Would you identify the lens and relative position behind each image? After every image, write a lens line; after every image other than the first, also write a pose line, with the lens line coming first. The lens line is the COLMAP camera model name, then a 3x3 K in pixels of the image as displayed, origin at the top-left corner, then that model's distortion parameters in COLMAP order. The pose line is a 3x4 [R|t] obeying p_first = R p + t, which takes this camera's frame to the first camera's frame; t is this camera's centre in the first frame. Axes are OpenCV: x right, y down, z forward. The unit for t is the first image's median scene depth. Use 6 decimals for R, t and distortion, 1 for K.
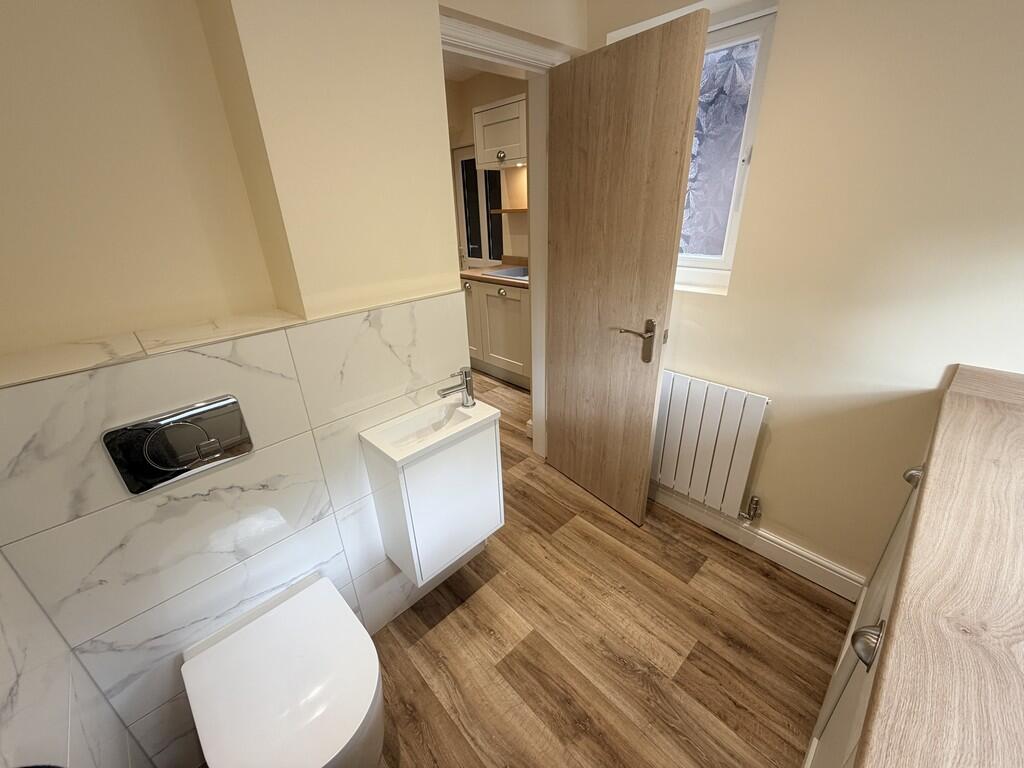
lens RADIAL K [[408.6, 0, 512.1], [0, 408.6, 381.5], [0, 0, 1]] dist [0.001516, -0.000091]
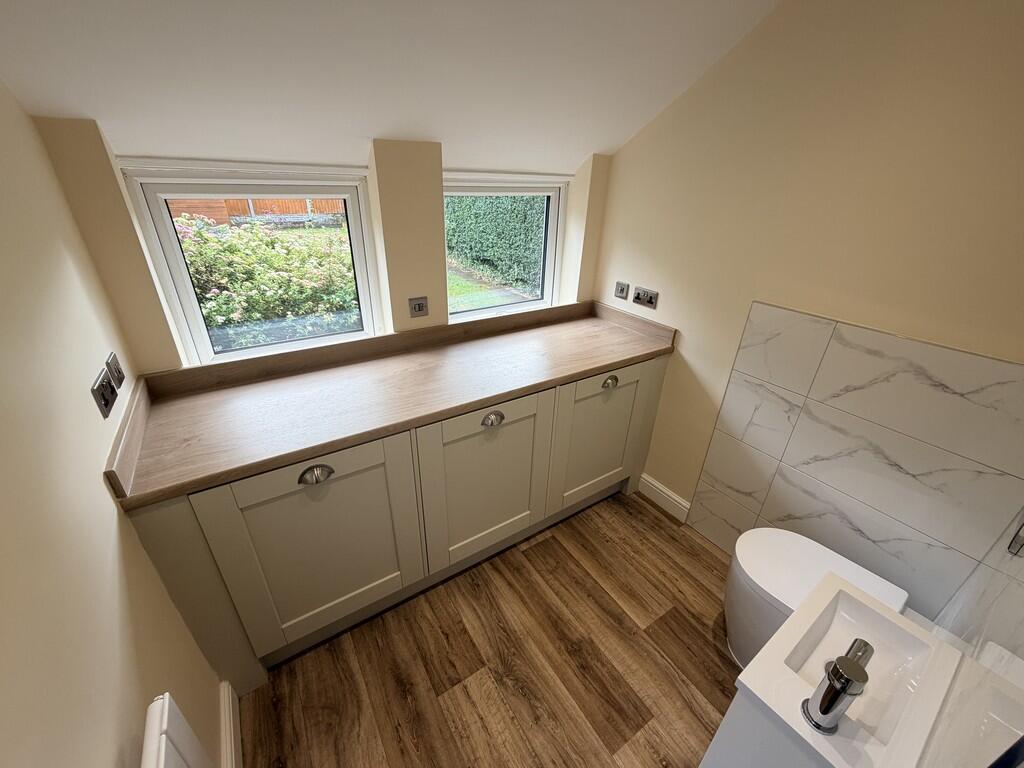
lens RADIAL K [[408.6, 0, 513.4], [0, 408.6, 383.0], [0, 0, 1]] dist [0.001516, -0.000091]
pose [[-0.984486, -0.072174, 0.159933, 0.193304], [0.077367, 0.639548, 0.764848, -0.595596], [-0.157487, 0.765356, -0.624042, 1.081184]]
